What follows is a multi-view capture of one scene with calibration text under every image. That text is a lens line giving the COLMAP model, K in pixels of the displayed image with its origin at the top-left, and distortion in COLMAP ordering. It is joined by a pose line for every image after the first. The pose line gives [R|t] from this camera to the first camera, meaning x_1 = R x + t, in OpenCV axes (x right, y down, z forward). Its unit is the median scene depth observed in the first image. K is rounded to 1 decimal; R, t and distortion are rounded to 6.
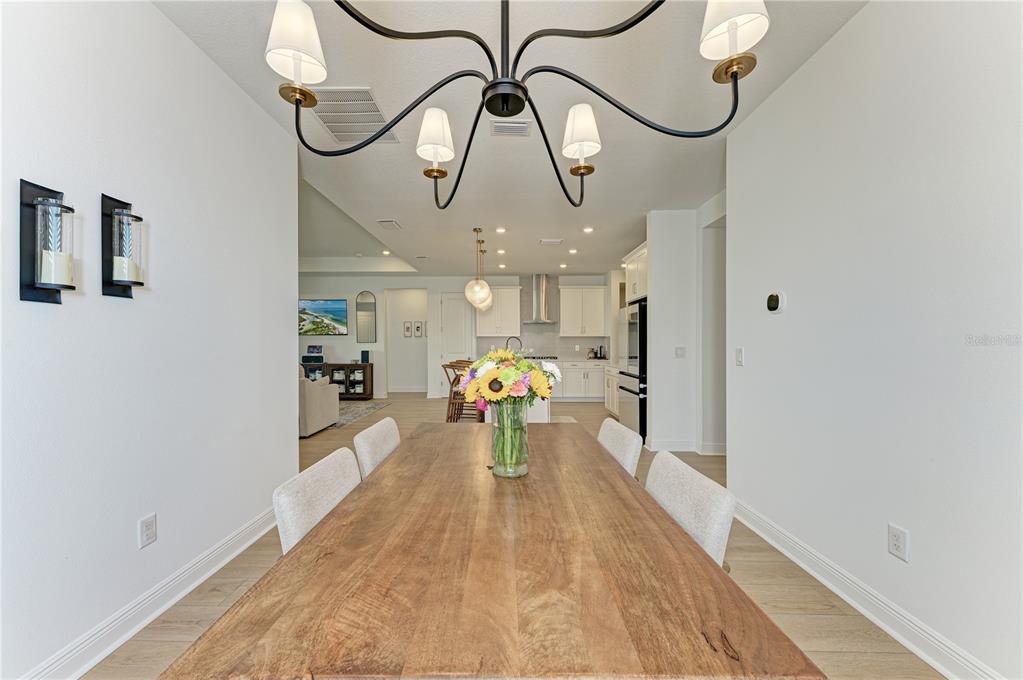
lens RADIAL K [[386.8, 0, 508.6], [0, 386.8, 345.7], [0, 0, 1]] dist [0.001986, 0.000065]
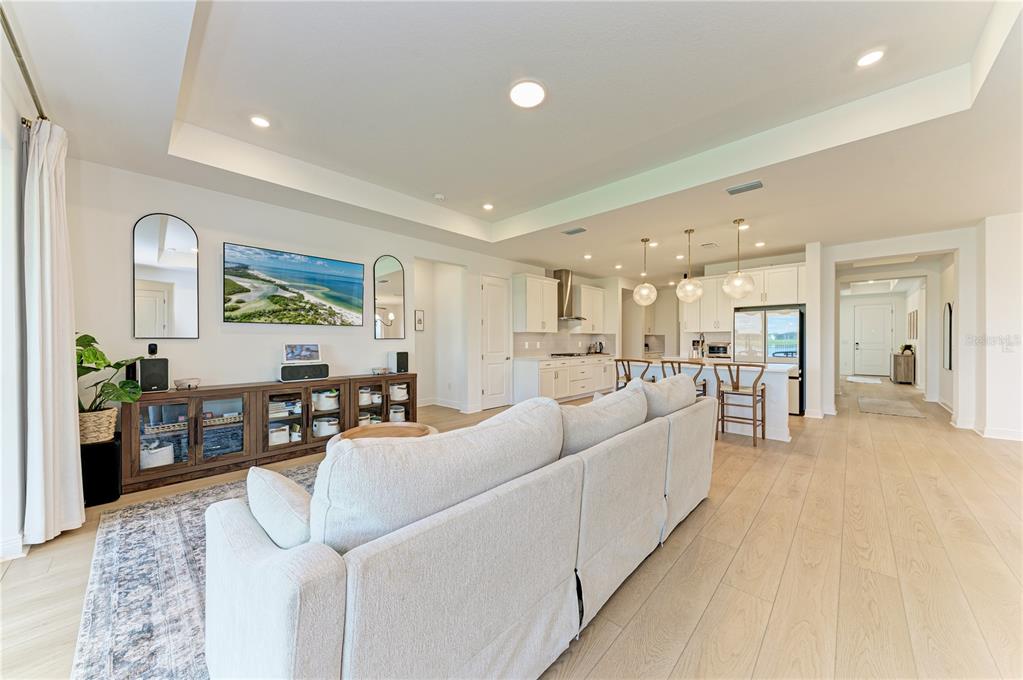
lens RADIAL K [[353.3, 0, 515.1], [0, 353.3, 340.9], [0, 0, 1]] dist [0.009246, -0.000965]
pose [[0.694705, -0.003095, 0.719288, -0.626676], [0.006654, 0.999976, -0.002124, -0.003689], [-0.719264, 0.006262, 0.694709, 0.482357]]
